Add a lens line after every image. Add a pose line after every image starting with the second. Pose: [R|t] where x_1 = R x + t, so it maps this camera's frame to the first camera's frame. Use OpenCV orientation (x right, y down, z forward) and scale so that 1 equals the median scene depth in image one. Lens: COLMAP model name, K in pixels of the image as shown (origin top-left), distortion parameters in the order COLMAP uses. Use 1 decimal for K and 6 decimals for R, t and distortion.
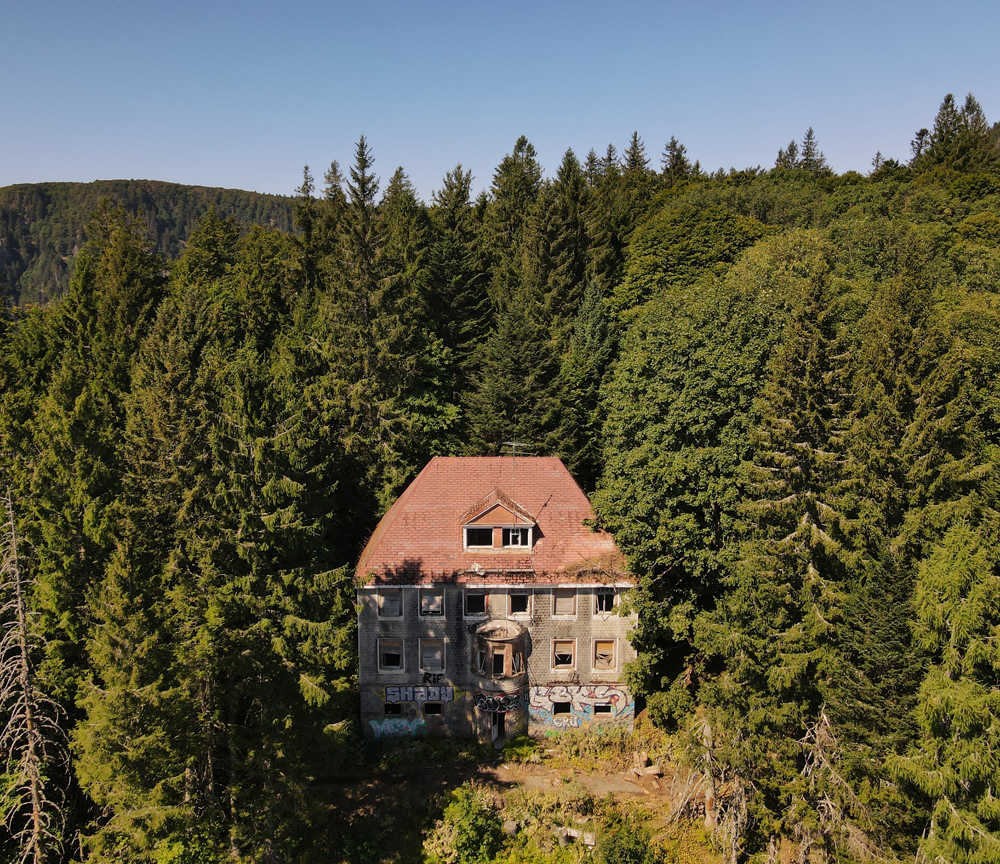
lens RADIAL K [[879.1, 0, 483.1], [0, 879.1, 431.4], [0, 0, 1]] dist [0.012733, 0.007917]
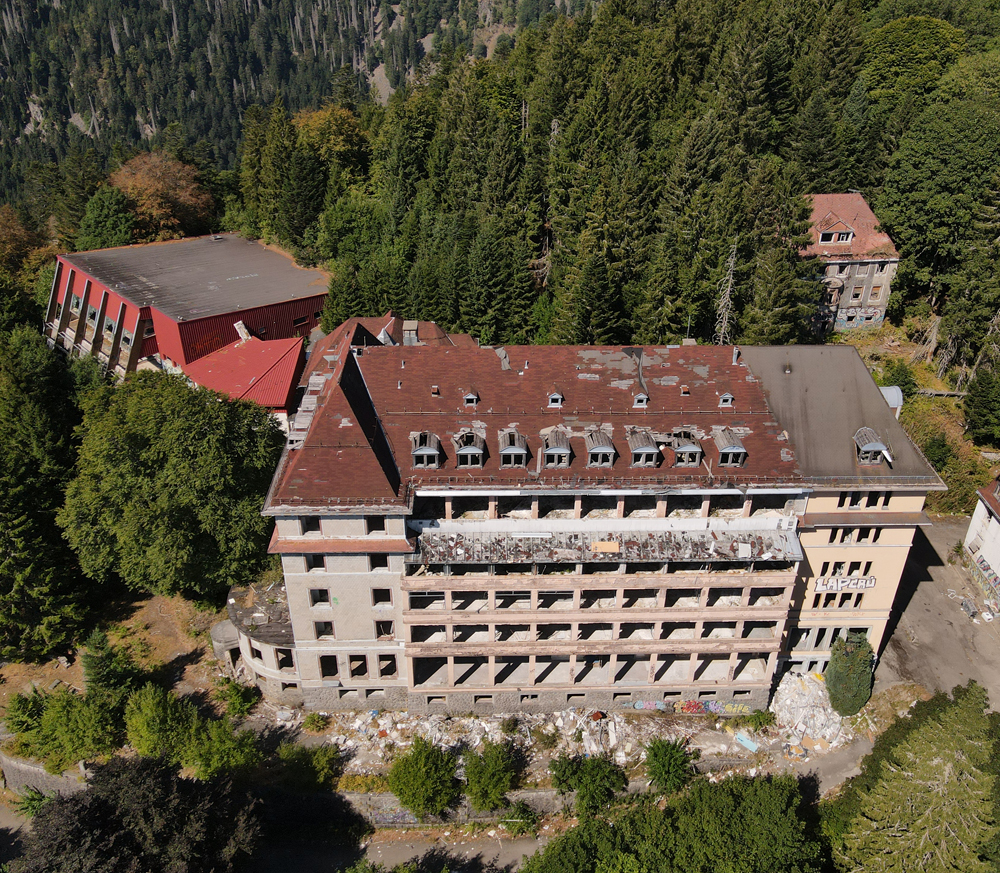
lens RADIAL K [[891.3, 0, 502.6], [0, 891.3, 453.1], [0, 0, 1]] dist [0.005723, 0.007737]
pose [[0.994502, -0.043878, 0.095083, -0.971628], [0.002603, 0.918061, 0.396430, -0.242394], [-0.104686, -0.394003, 0.913128, -1.003725]]
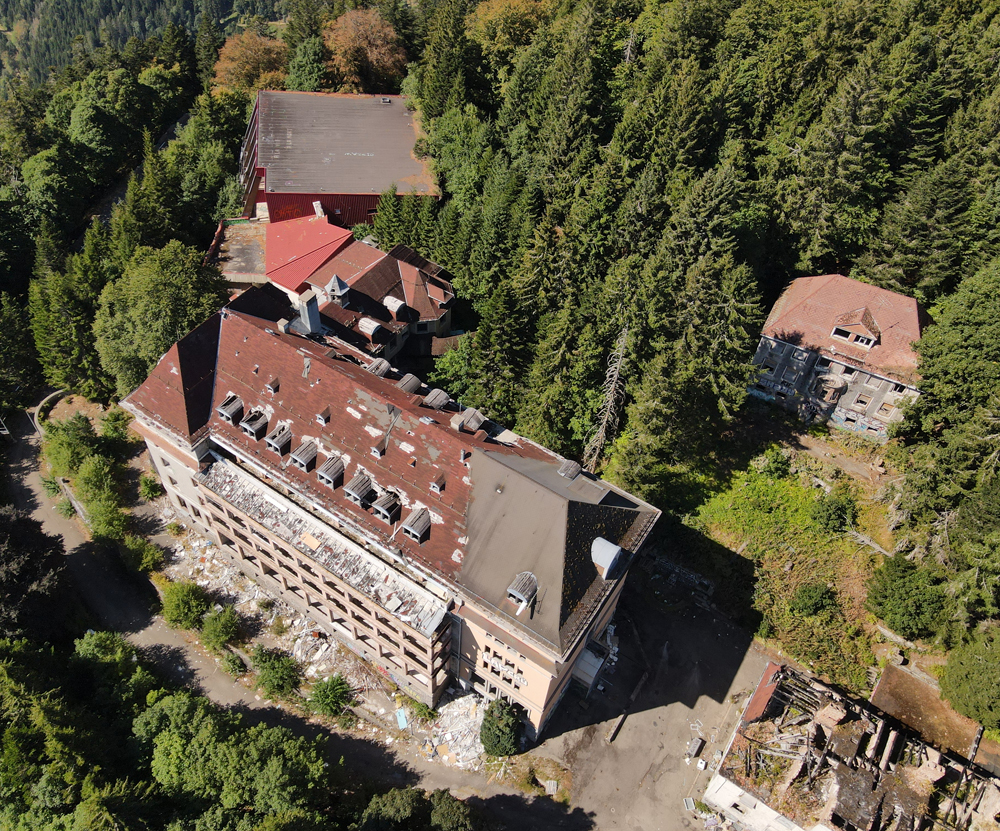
lens RADIAL K [[814.1, 0, 429.7], [0, 814.1, 417.9], [0, 0, 1]] dist [-0.002843, 0.003675]
pose [[0.845380, 0.400026, -0.353995, -0.058653], [-0.072980, 0.742987, 0.665315, -0.795383], [0.529156, -0.536610, 0.657300, -0.624924]]
